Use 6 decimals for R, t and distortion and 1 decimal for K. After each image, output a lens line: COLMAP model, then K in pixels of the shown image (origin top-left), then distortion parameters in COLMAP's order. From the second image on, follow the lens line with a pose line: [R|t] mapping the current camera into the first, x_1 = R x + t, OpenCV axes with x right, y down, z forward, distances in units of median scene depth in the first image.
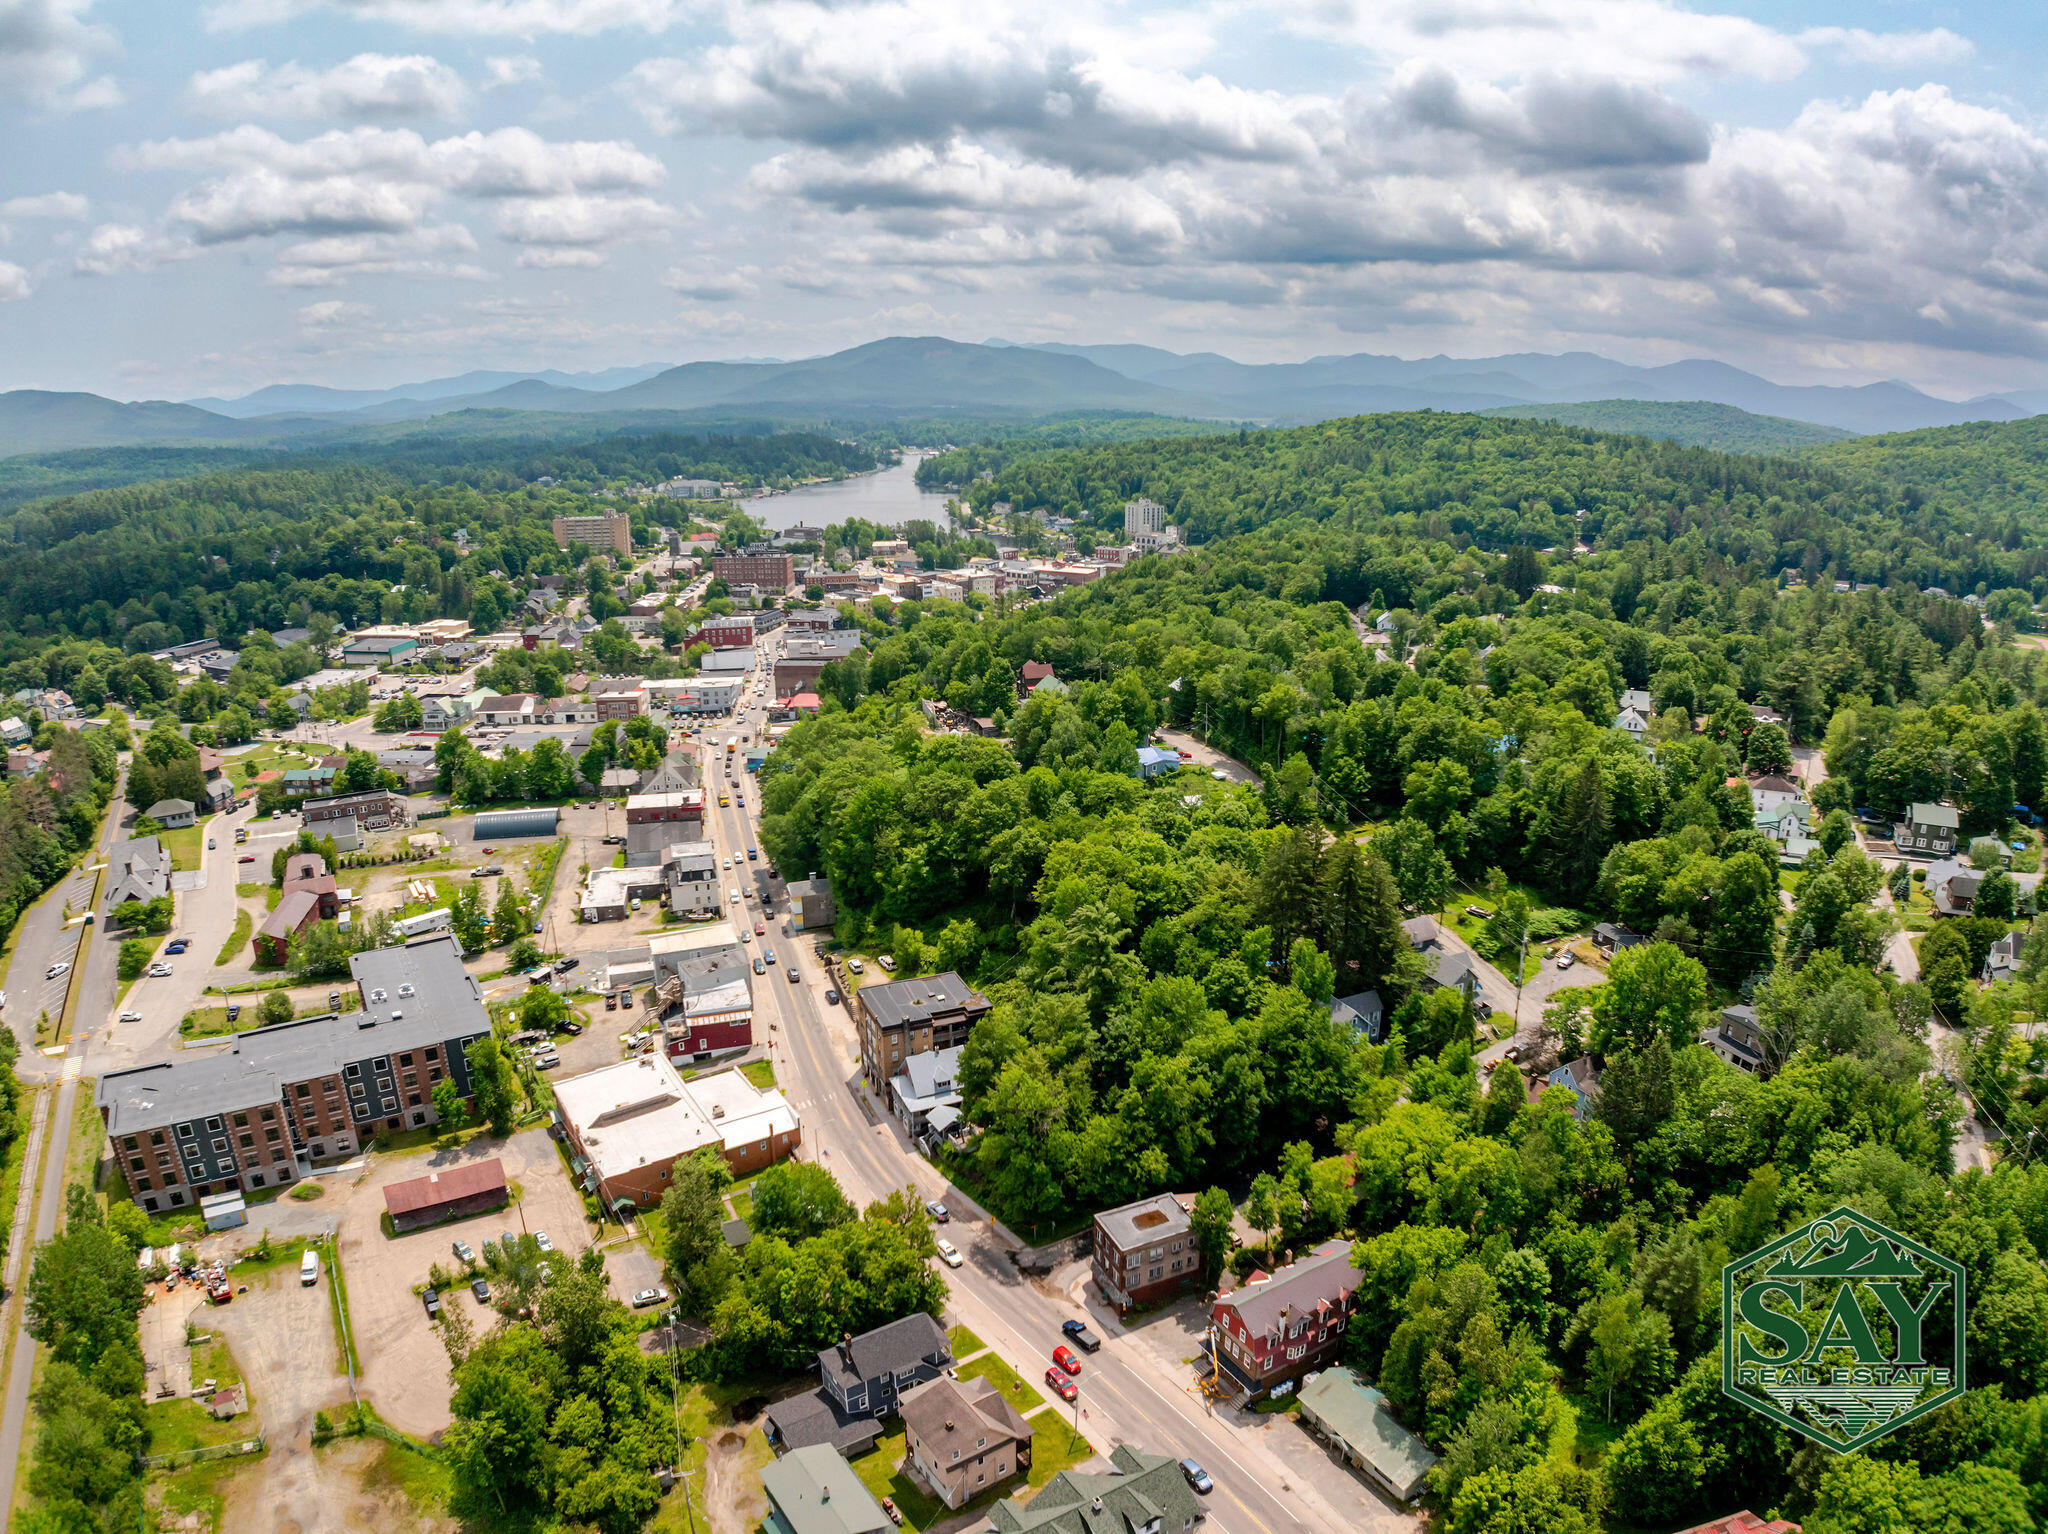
lens RADIAL K [[1269.9, 0, 1032.7], [0, 1269.9, 753.0], [0, 0, 1]] dist [-0.208424, 0.032965]
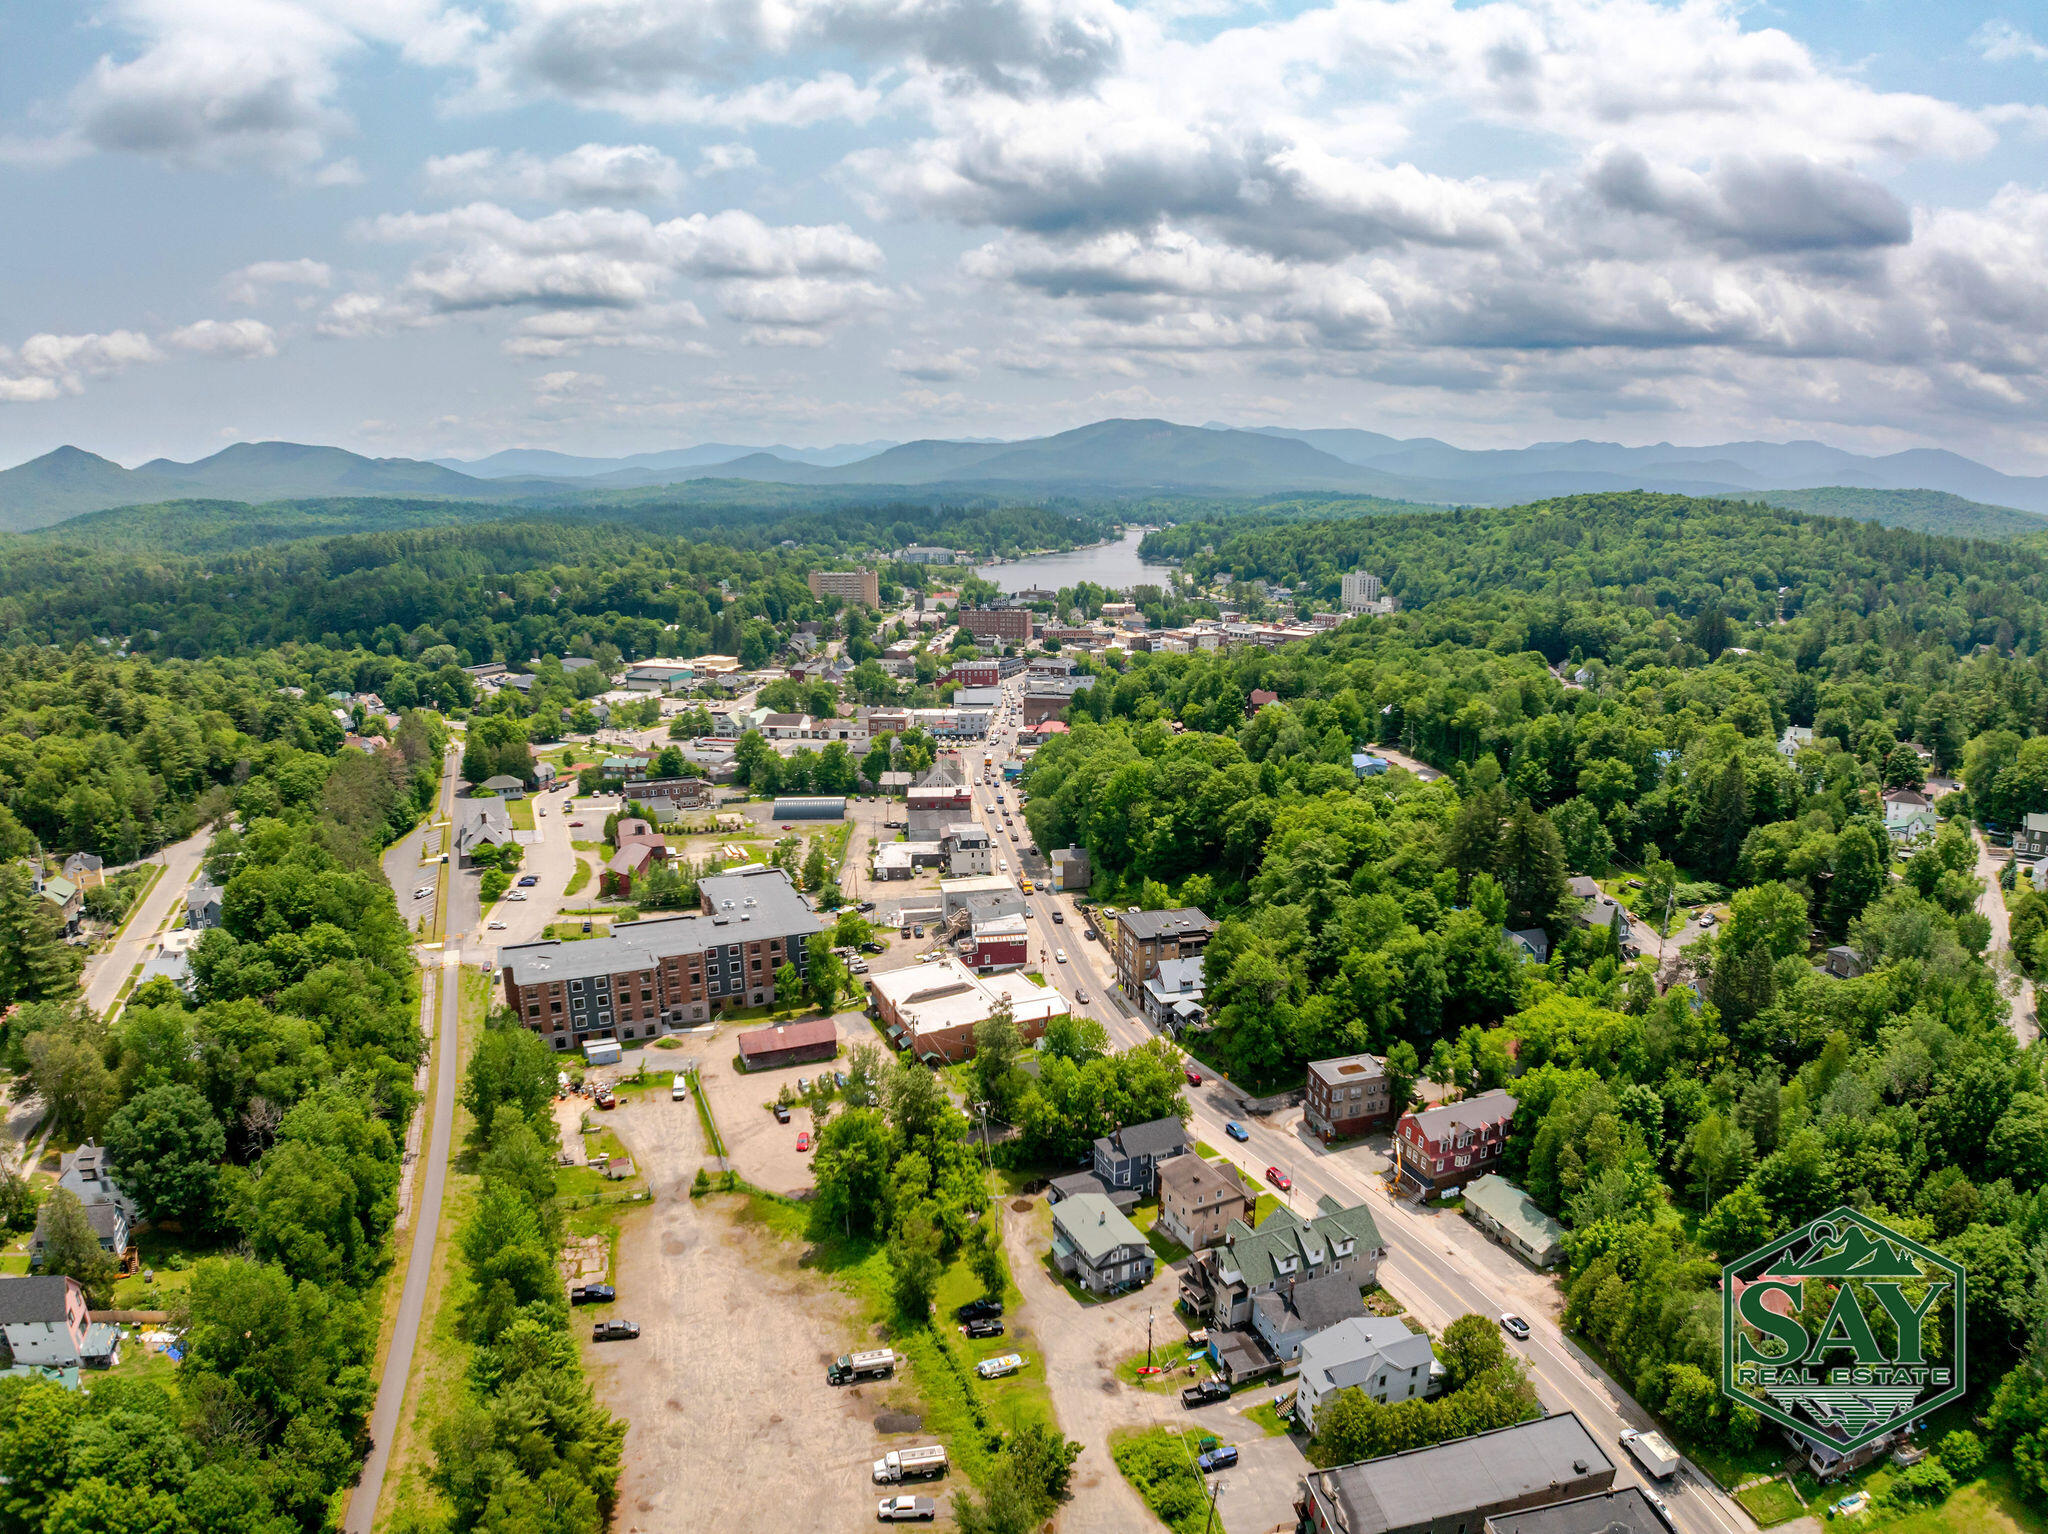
lens RADIAL K [[1269.9, 0, 1032.7], [0, 1269.9, 753.0], [0, 0, 1]] dist [-0.208424, 0.032965]
pose [[0.985869, 0.033817, -0.164066, -0.019602], [-0.044134, 0.997243, -0.059650, 0.088929], [0.161597, 0.066048, 0.984644, -0.208016]]
